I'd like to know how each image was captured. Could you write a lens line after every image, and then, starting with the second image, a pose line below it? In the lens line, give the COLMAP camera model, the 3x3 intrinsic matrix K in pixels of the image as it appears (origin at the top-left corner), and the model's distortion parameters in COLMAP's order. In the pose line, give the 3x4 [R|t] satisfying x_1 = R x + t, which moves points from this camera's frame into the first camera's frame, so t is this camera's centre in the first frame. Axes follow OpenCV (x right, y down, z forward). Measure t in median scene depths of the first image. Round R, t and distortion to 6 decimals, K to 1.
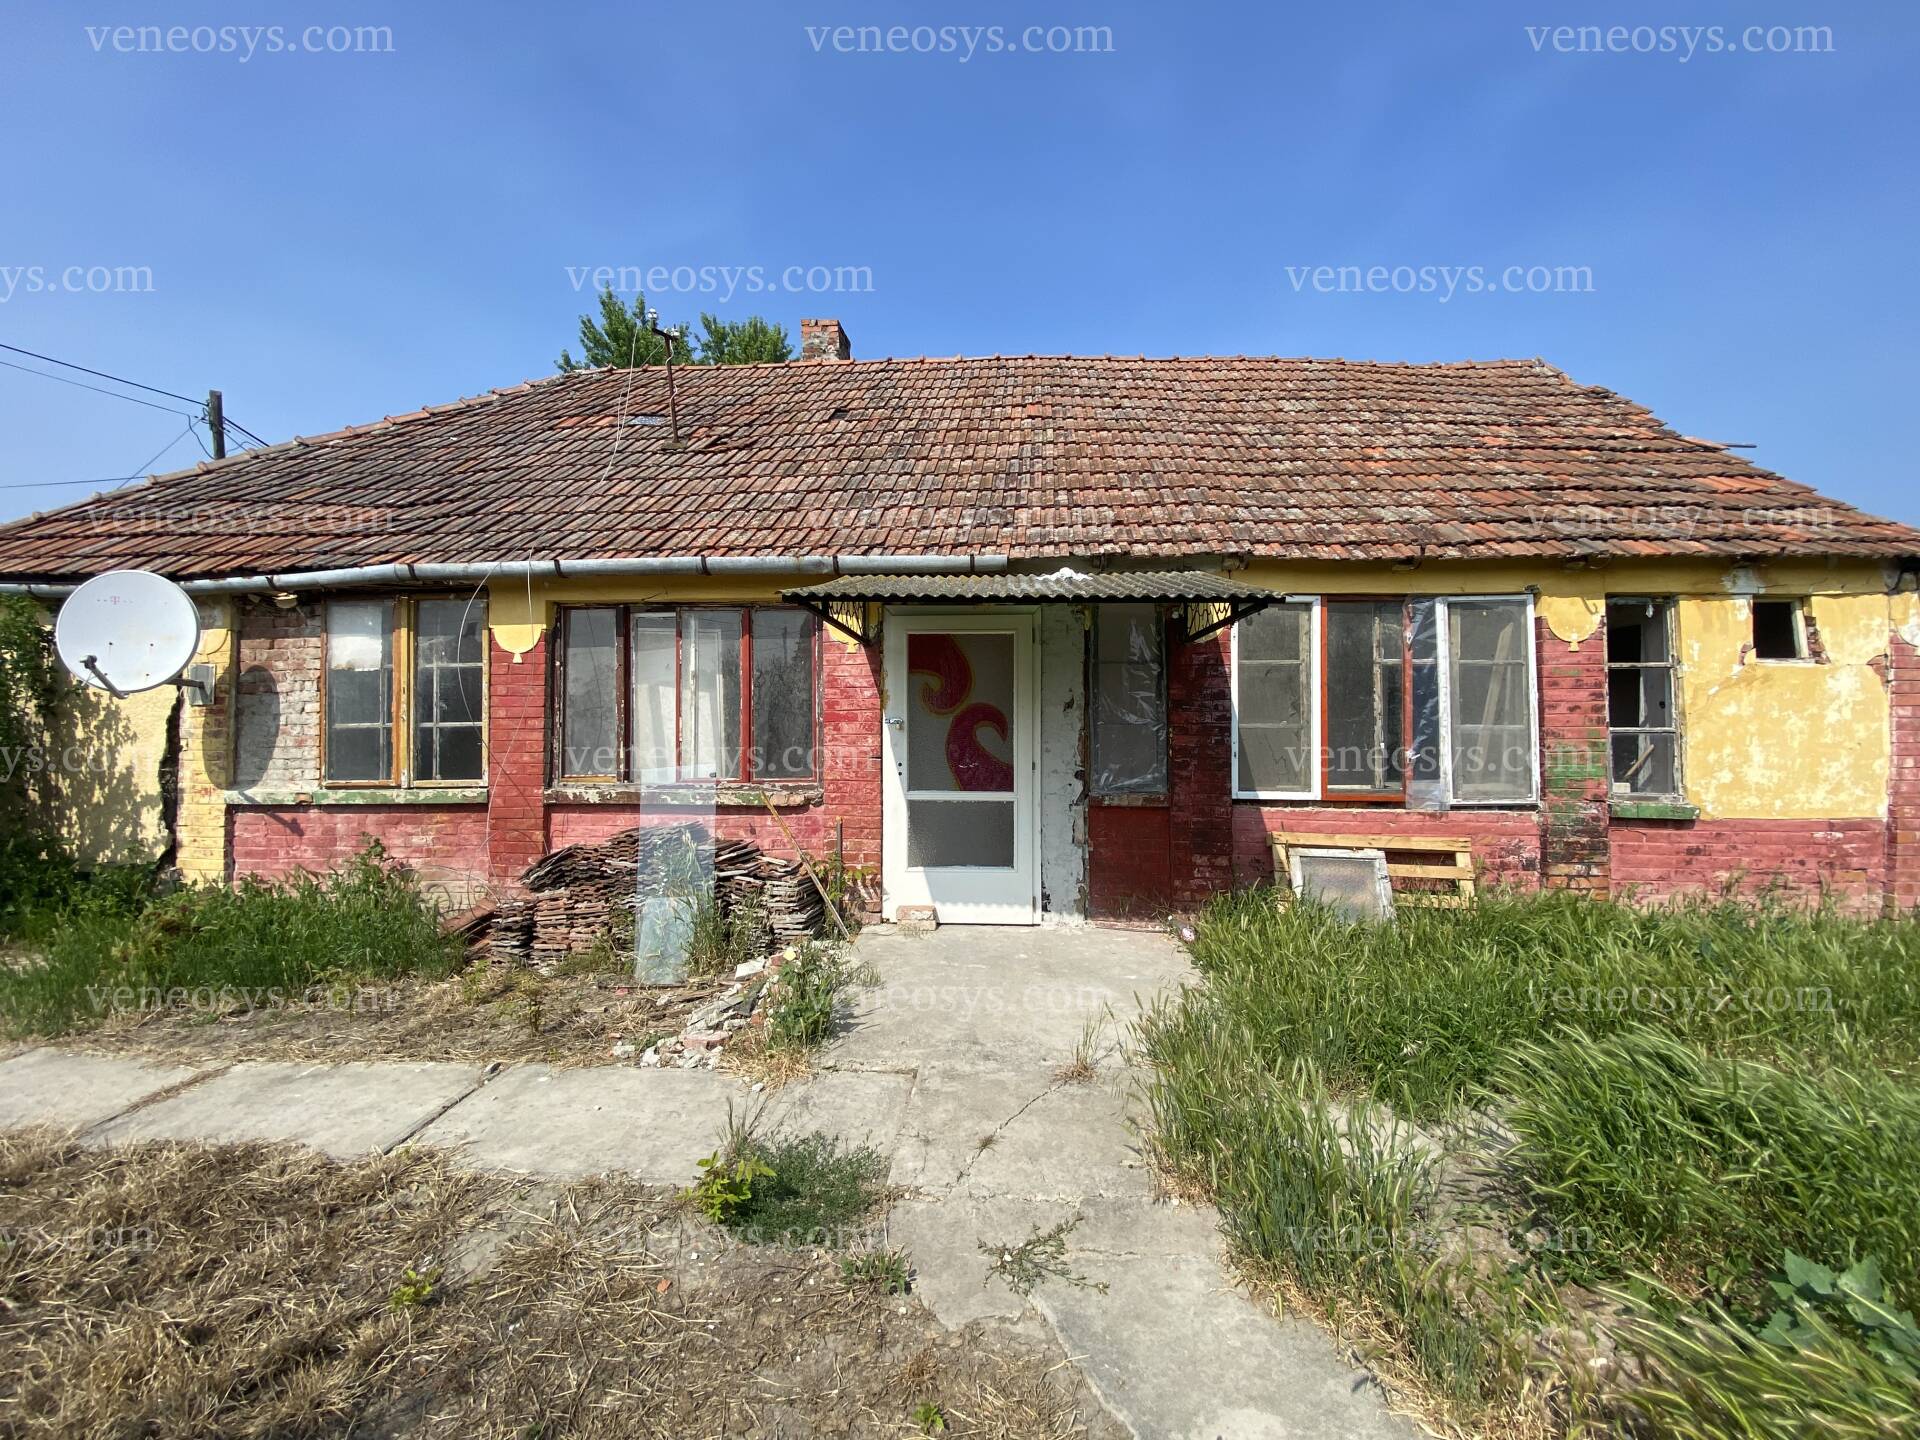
lens RADIAL K [[772.8, 0, 960.5], [0, 772.8, 722.1], [0, 0, 1]] dist [-0.002405, -0.000043]
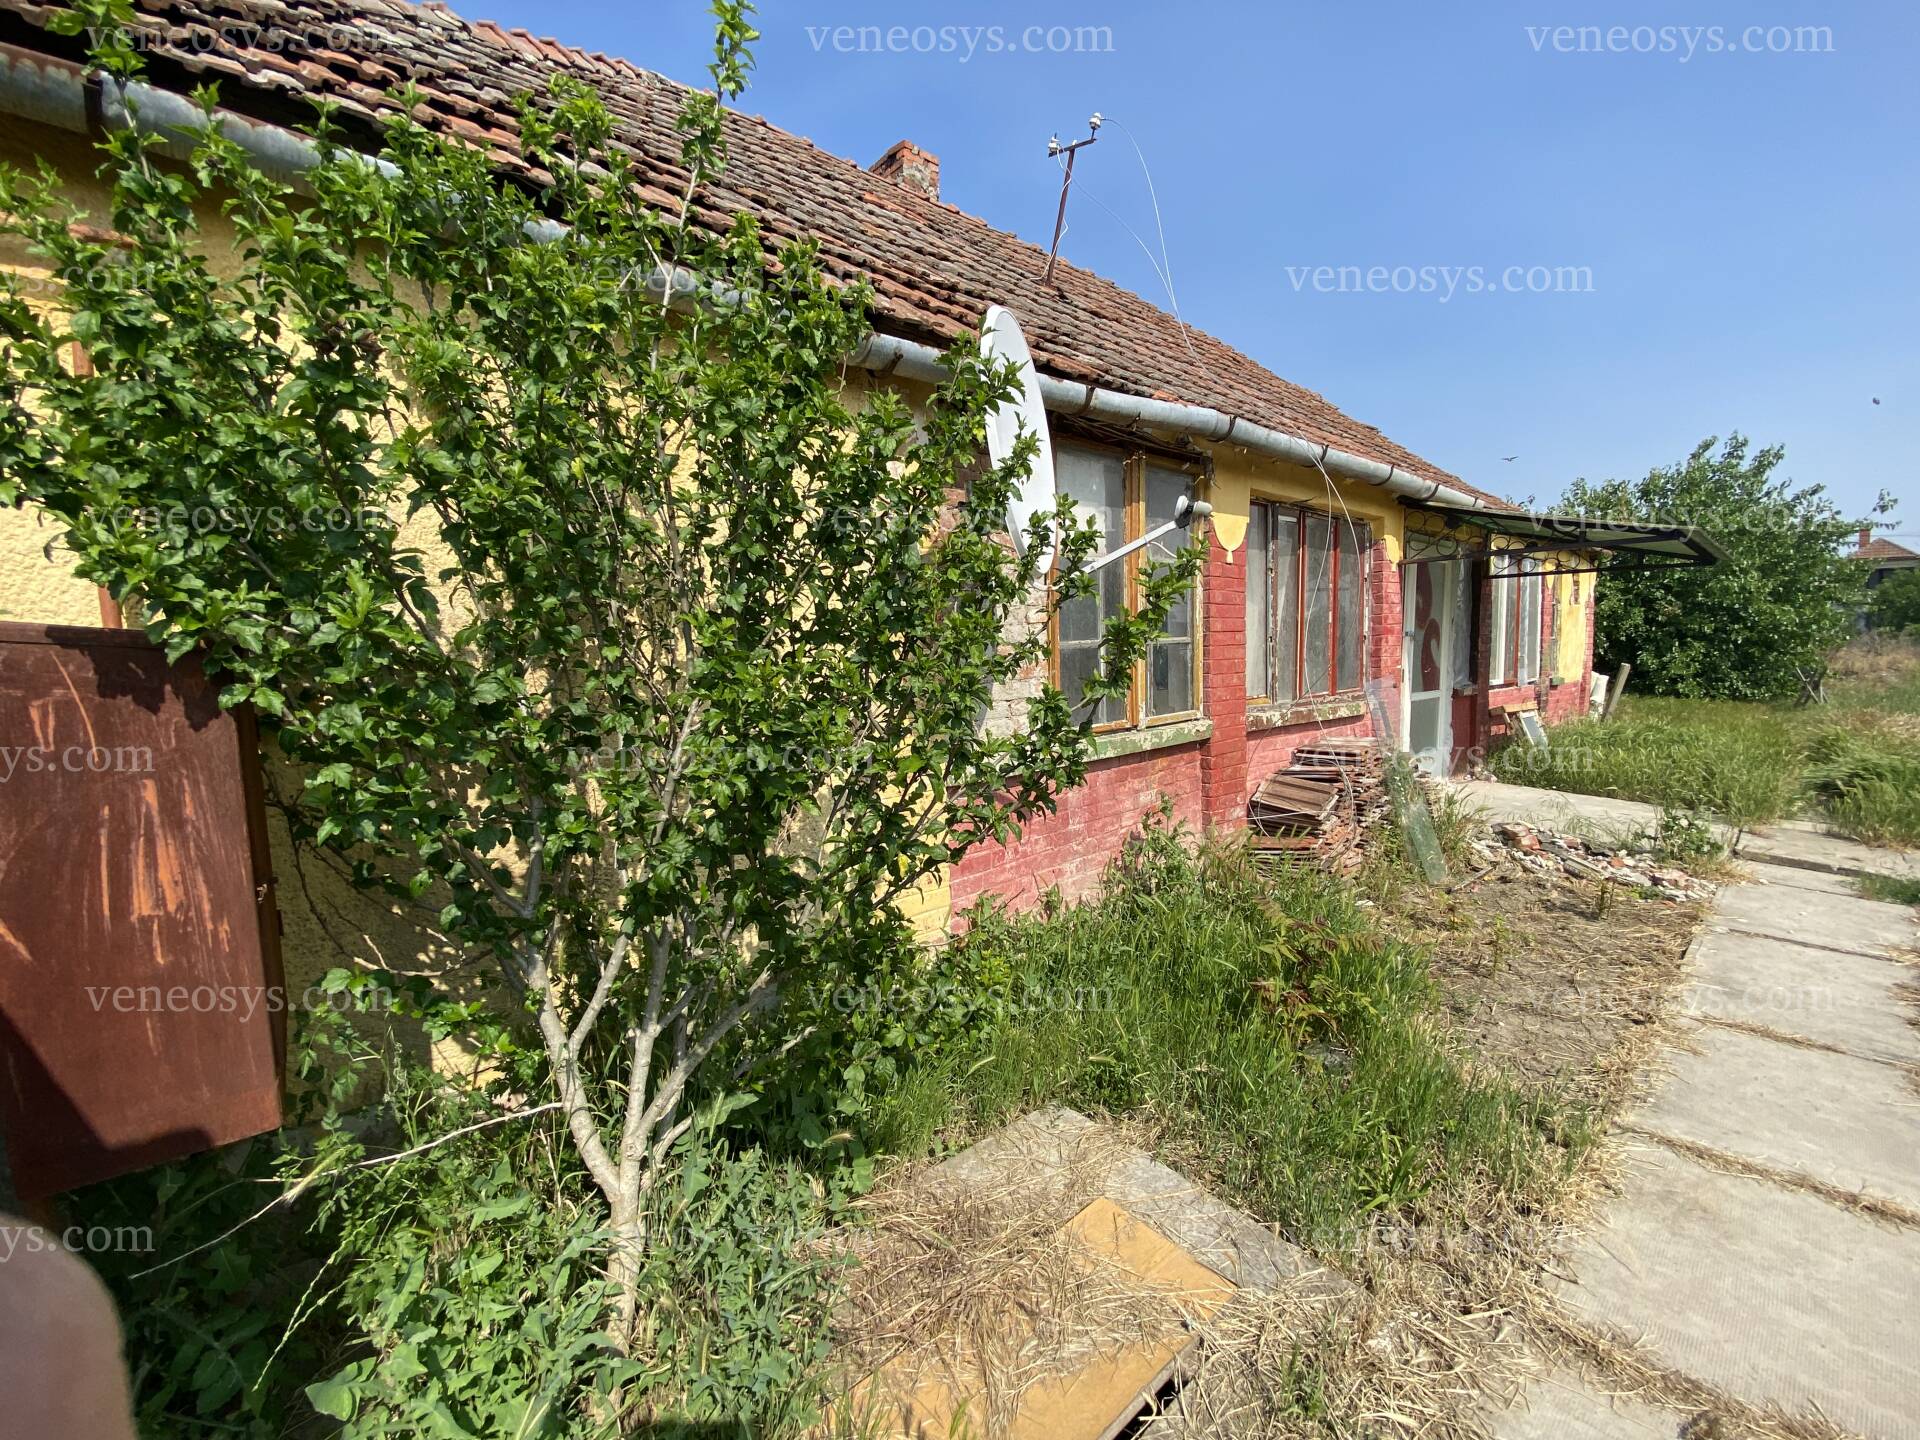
lens RADIAL K [[772.8, 0, 962.7], [0, 772.8, 714.9], [0, 0, 1]] dist [-0.002405, -0.000043]
pose [[0.715051, -0.072145, 0.695340, -1.363057], [-0.001766, 0.994471, 0.104997, -0.002378], [-0.699070, -0.076306, 0.710970, 0.616257]]
